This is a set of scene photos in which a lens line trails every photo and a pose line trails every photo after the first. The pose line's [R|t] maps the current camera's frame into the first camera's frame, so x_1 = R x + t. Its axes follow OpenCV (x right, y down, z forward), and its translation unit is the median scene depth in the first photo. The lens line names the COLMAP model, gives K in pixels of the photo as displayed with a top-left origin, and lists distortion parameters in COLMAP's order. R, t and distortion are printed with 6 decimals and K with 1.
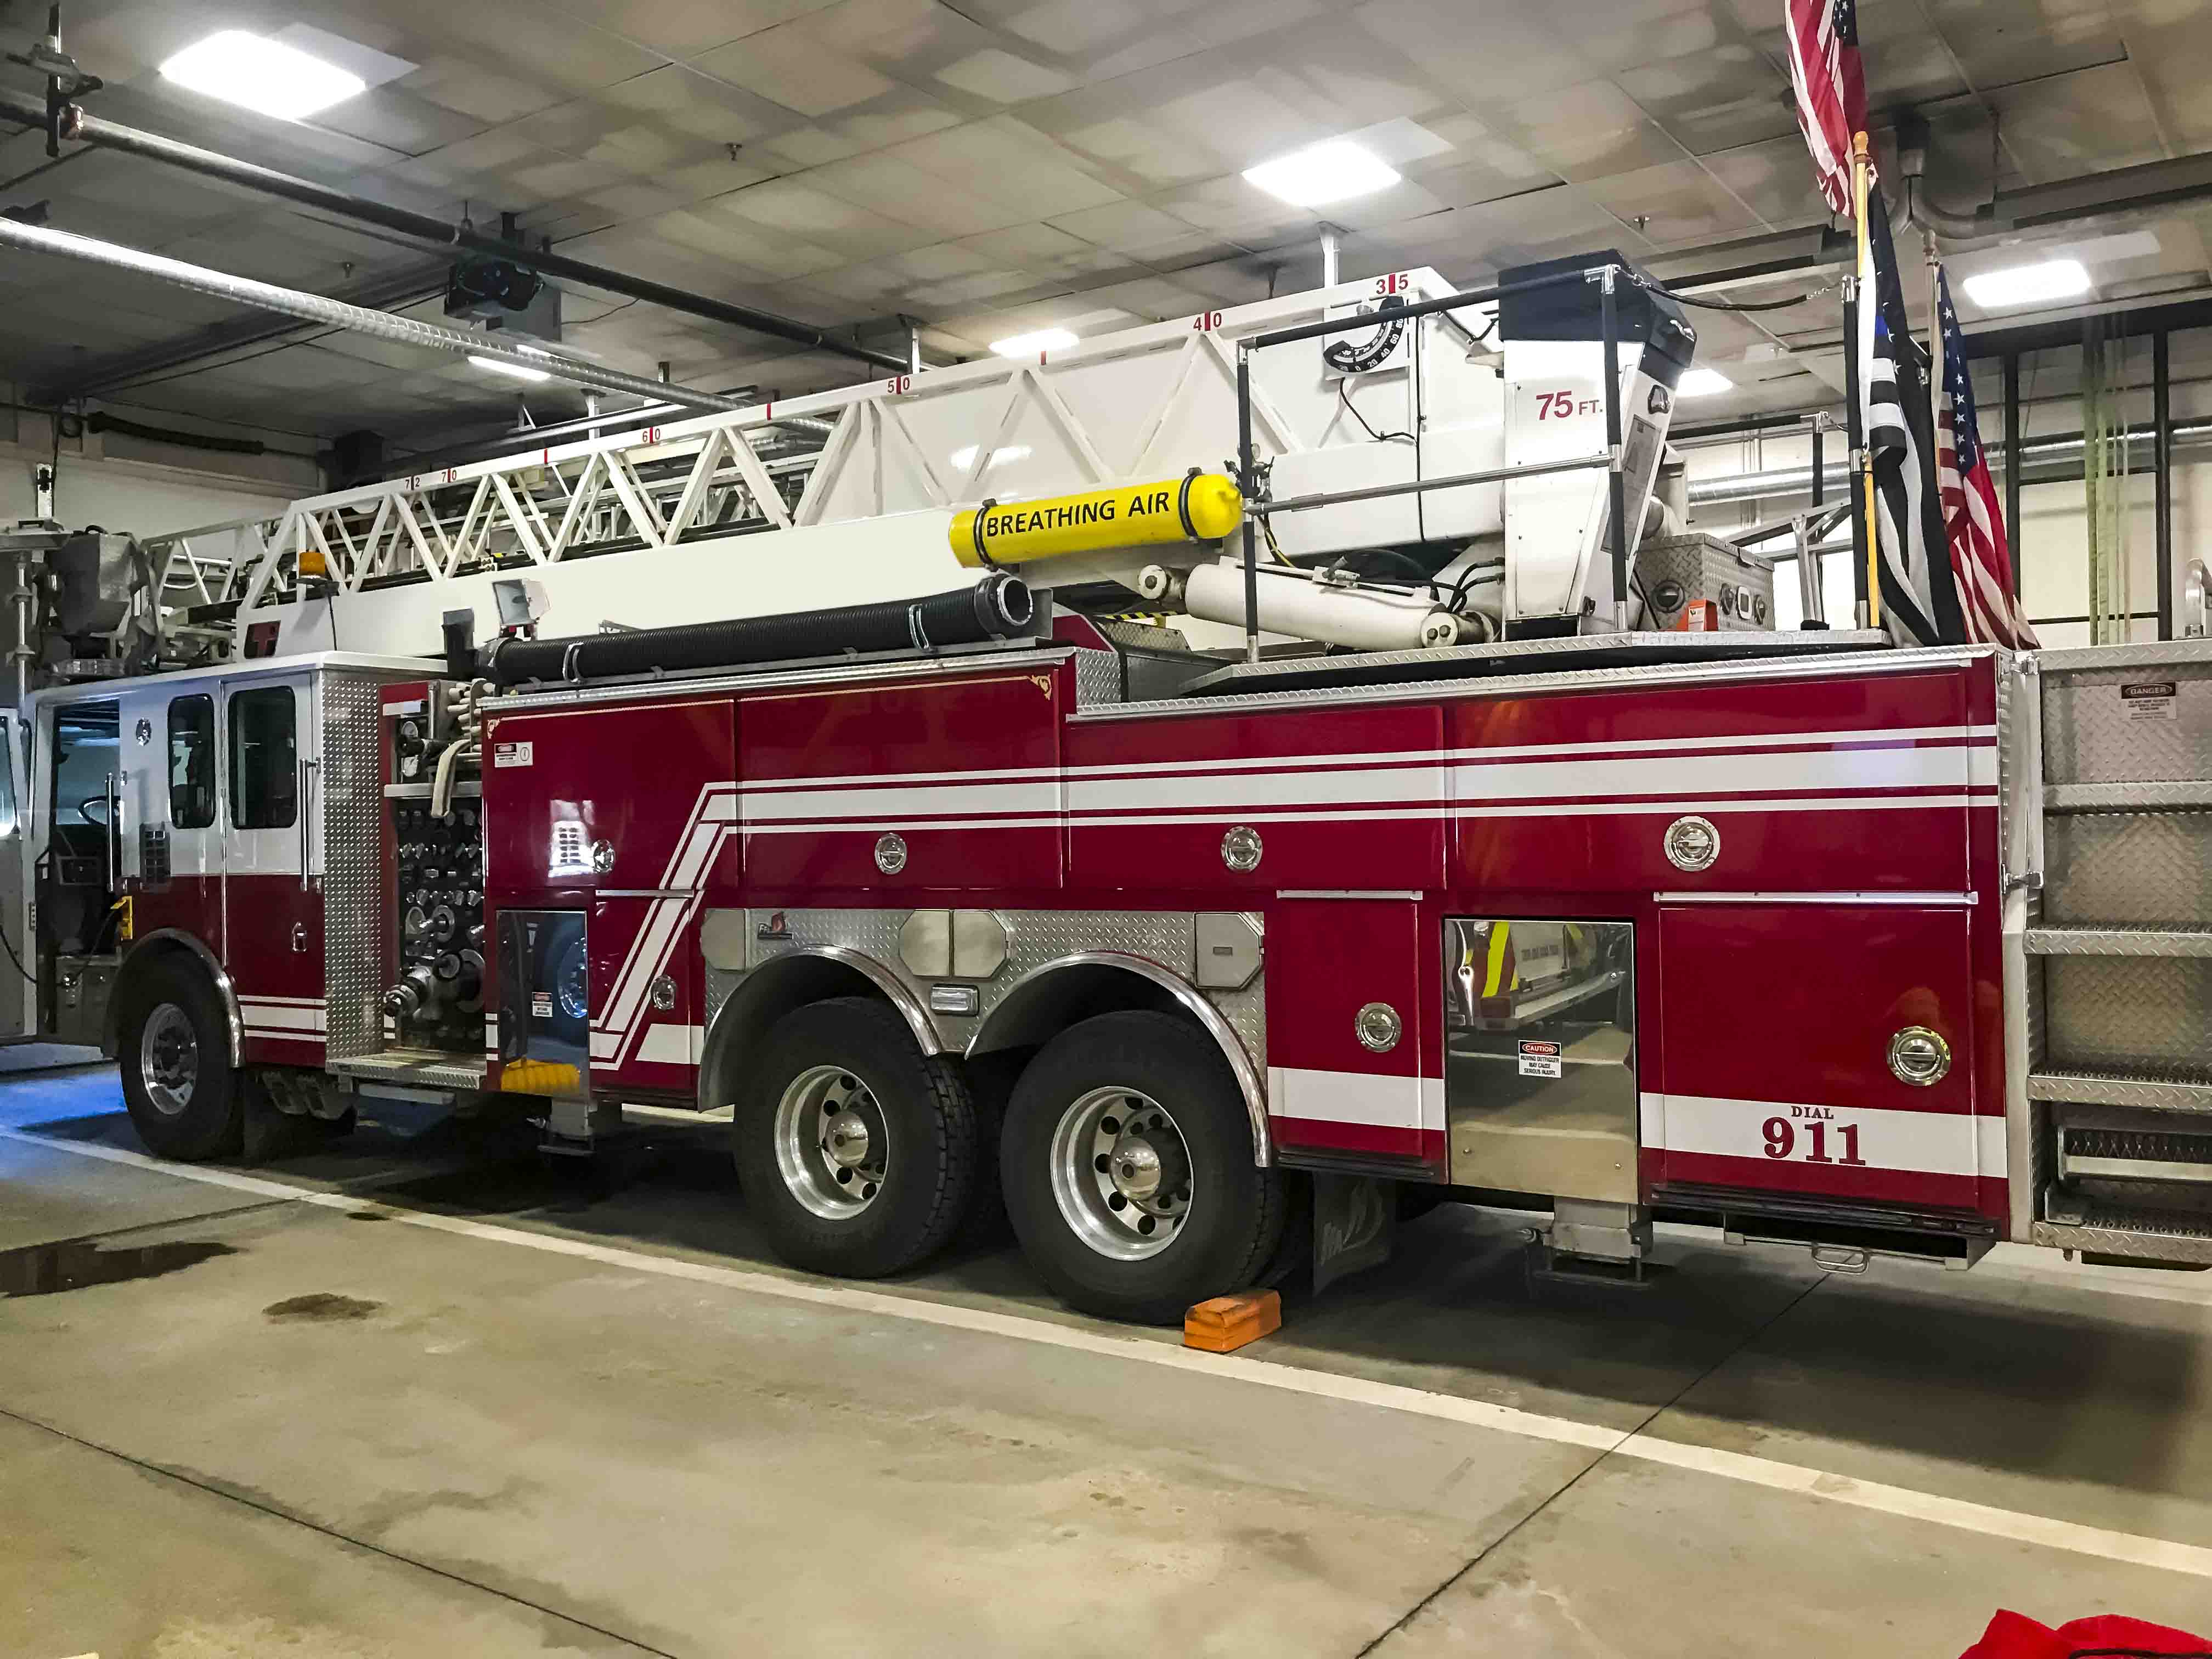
lens RADIAL K [[1819.8, 0, 1106.0], [0, 1819.8, 829.5], [0, 0, 1]] dist [0.071760, -0.005657]
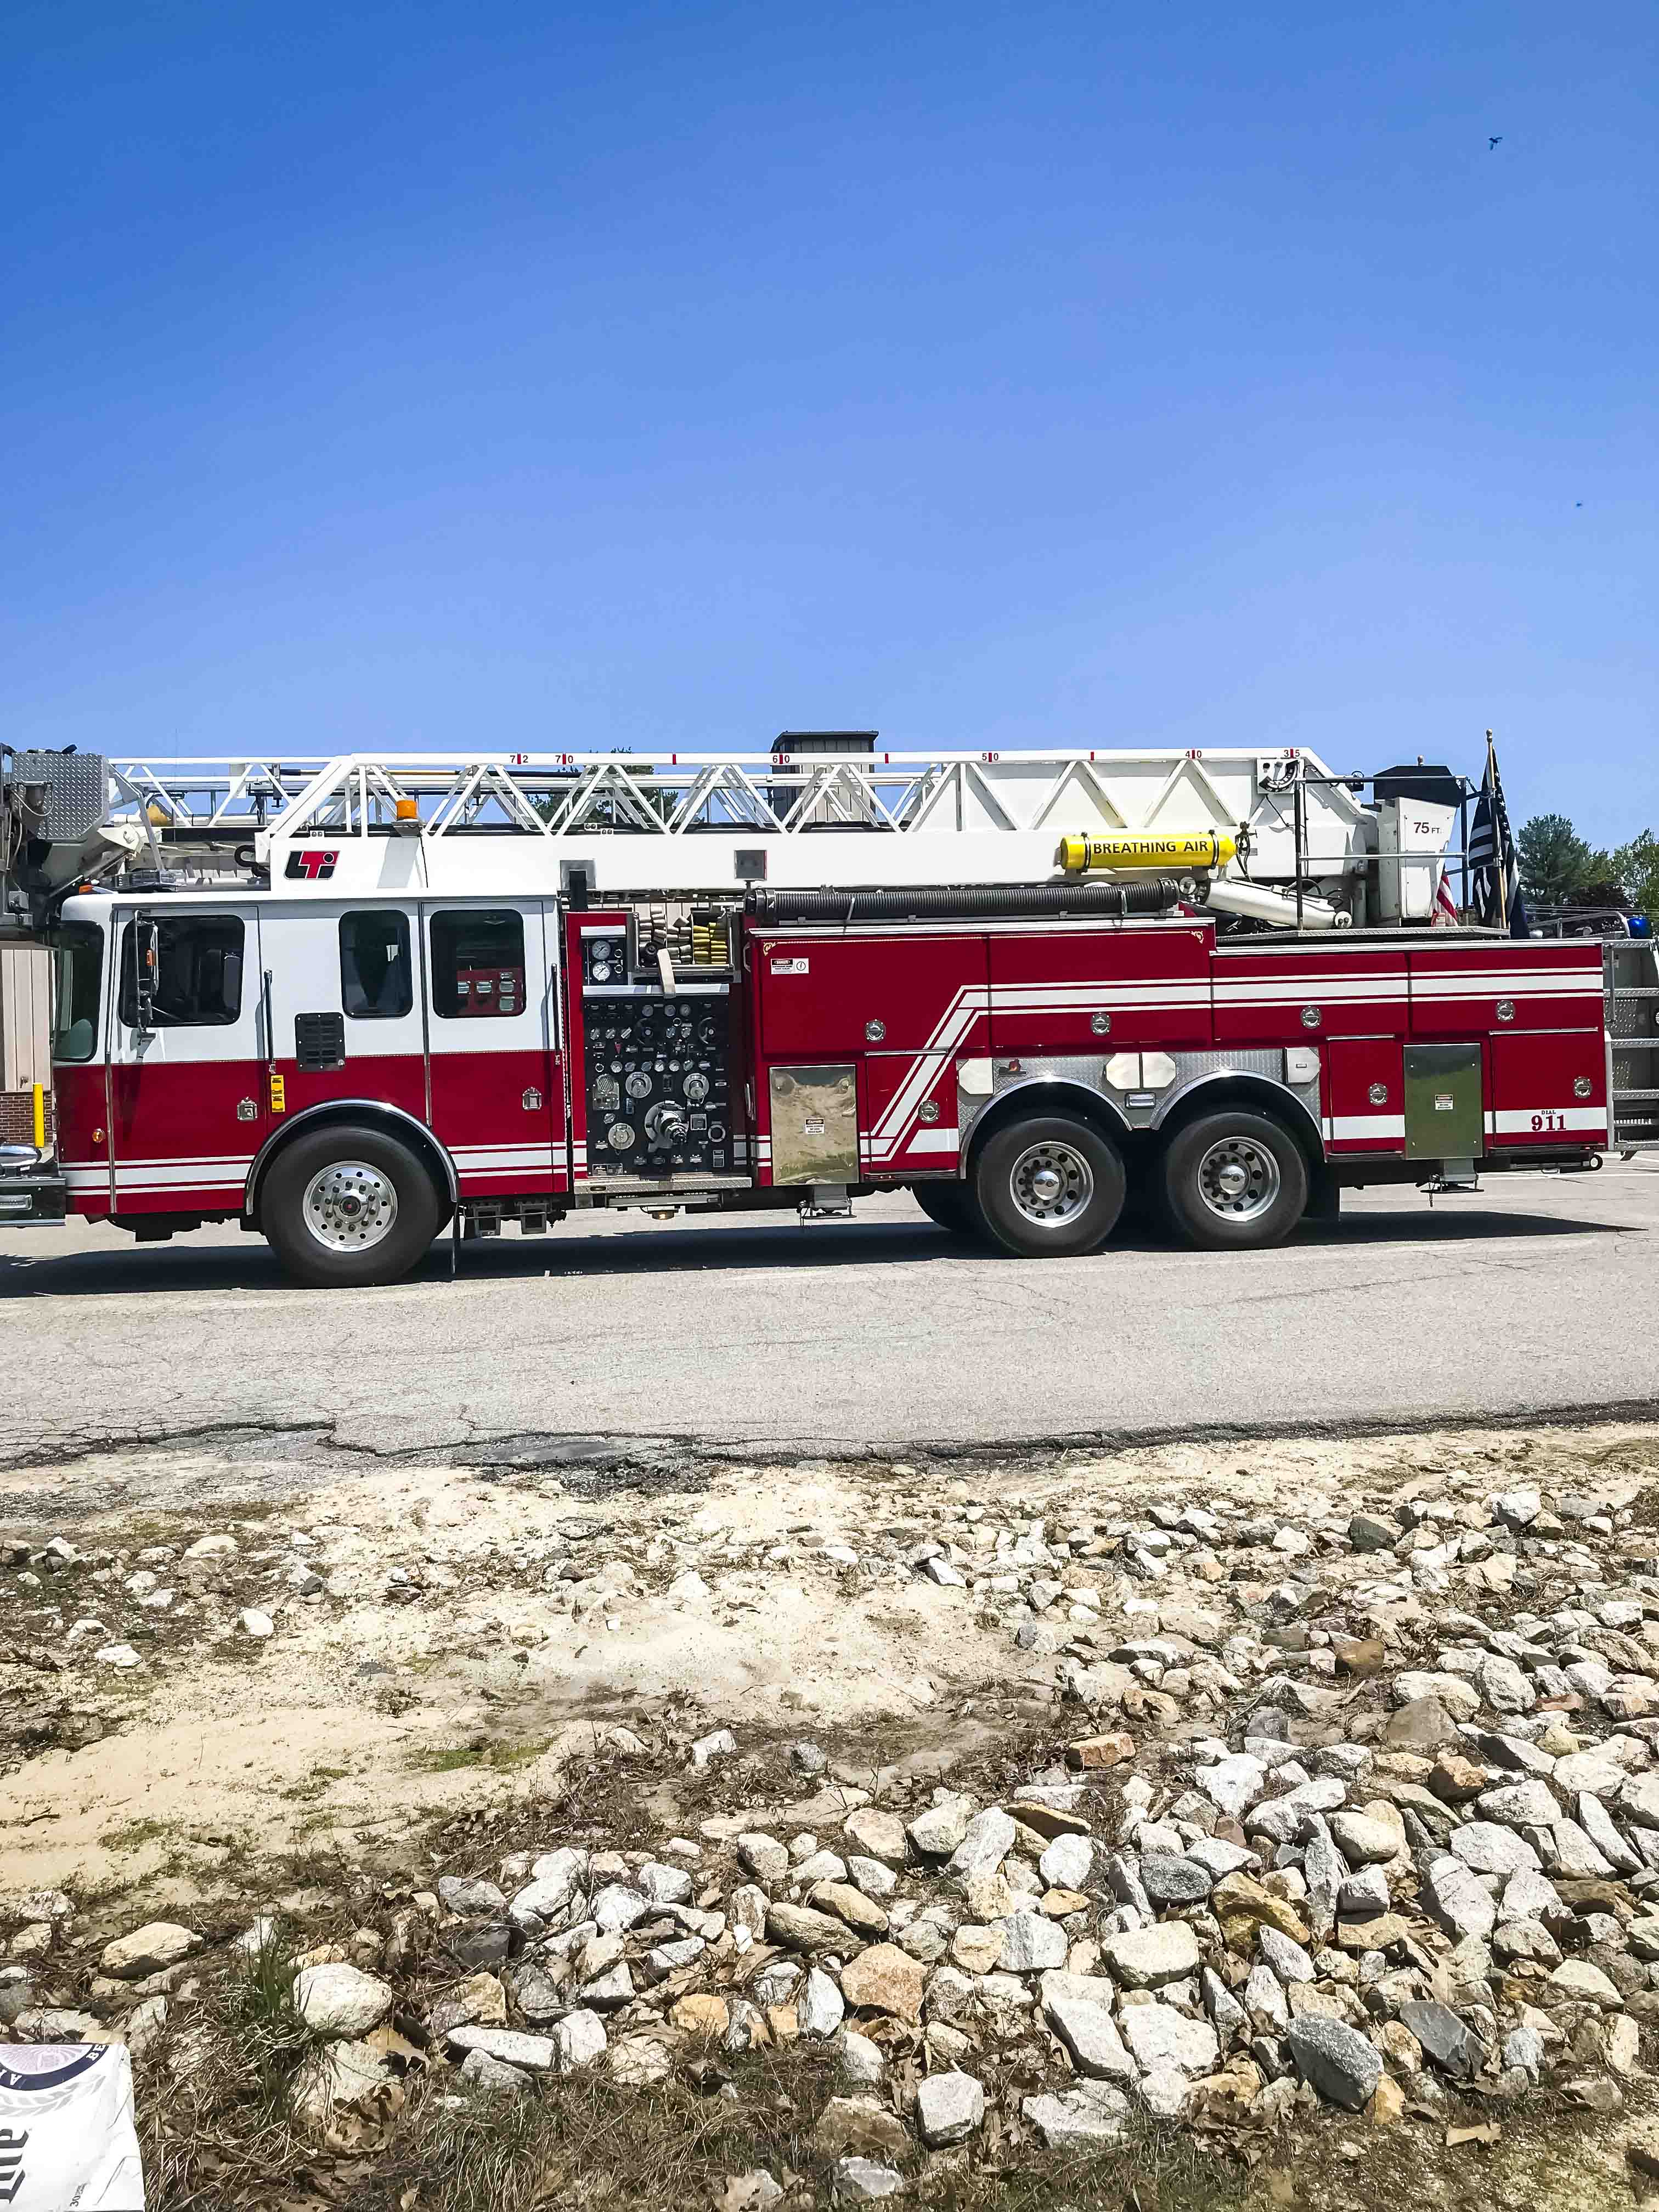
lens RADIAL K [[1819.8, 0, 829.5], [0, 1819.8, 1106.0], [0, 0, 1]] dist [0.071760, -0.005657]
pose [[0.734819, -0.019946, 0.677970, -1.480777], [0.016979, 0.999795, 0.011011, 0.067061], [-0.678051, 0.003420, 0.735007, -0.165550]]
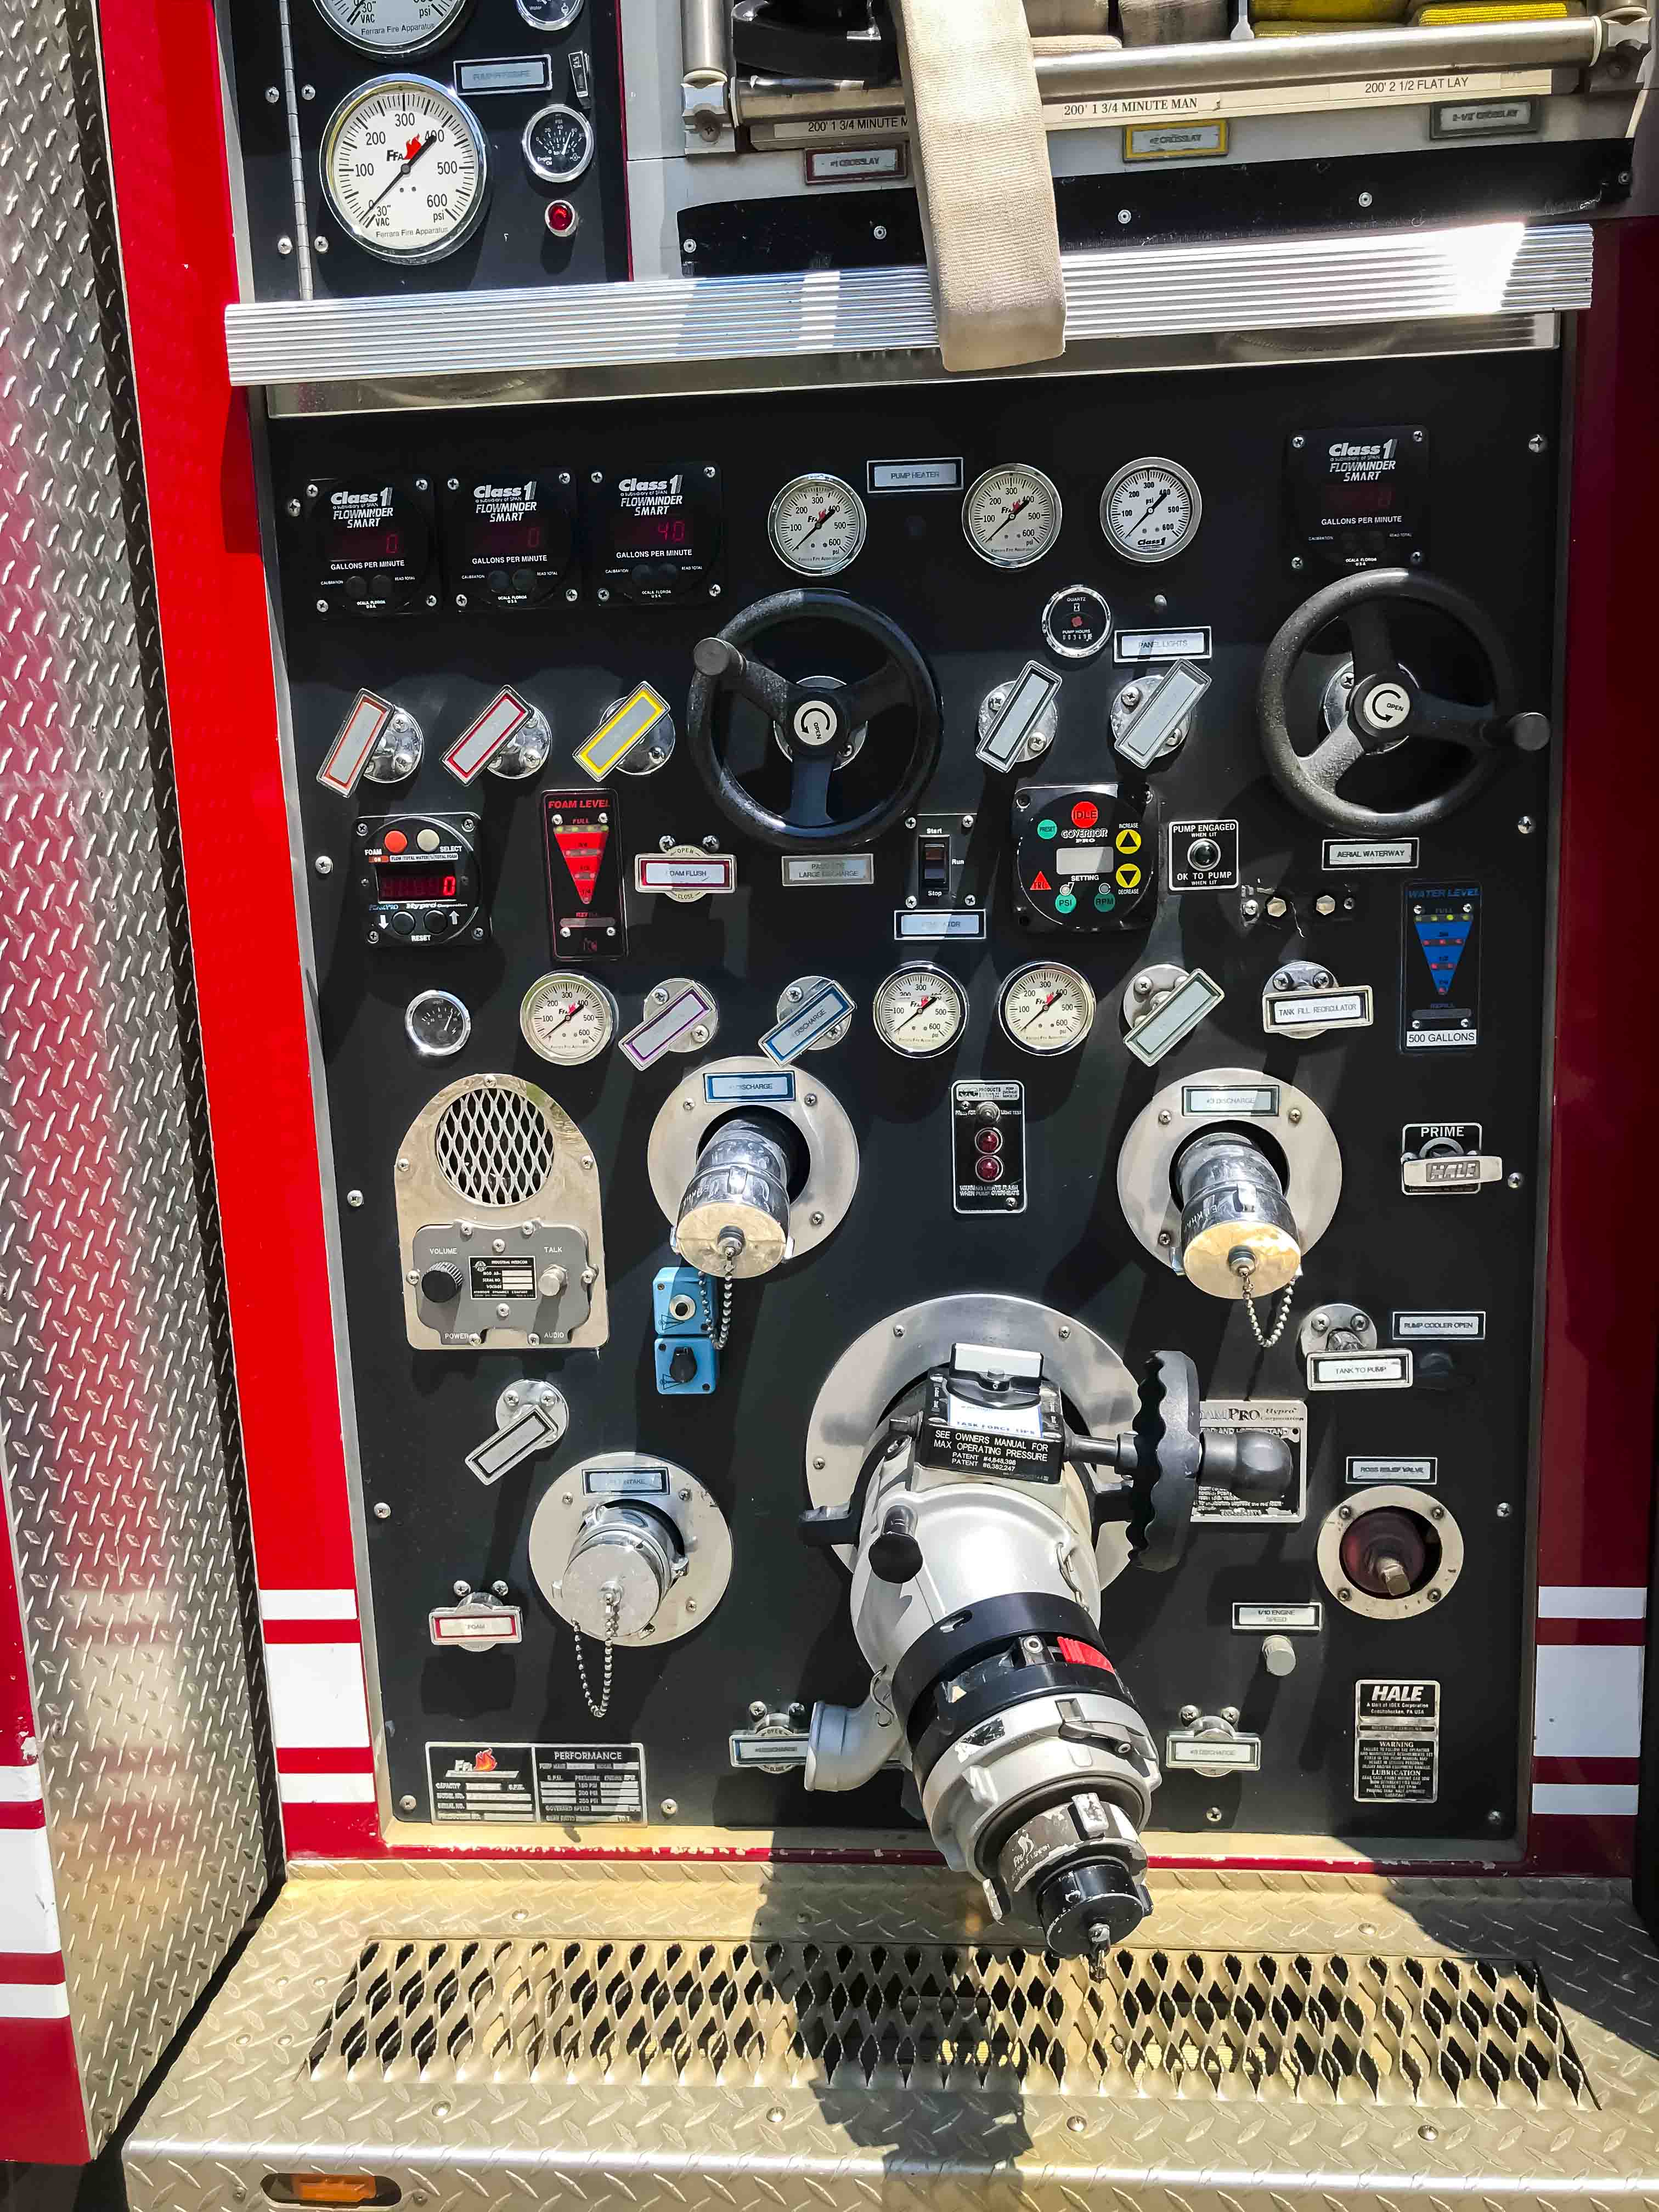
lens RADIAL K [[1819.8, 0, 829.5], [0, 1819.8, 1106.0], [0, 0, 1]] dist [0.071760, -0.005657]
pose [[0.856326, -0.101169, 0.506429, -0.541462], [0.025808, 0.987782, 0.153688, 0.024217], [-0.515790, -0.118537, 0.848475, 1.043133]]
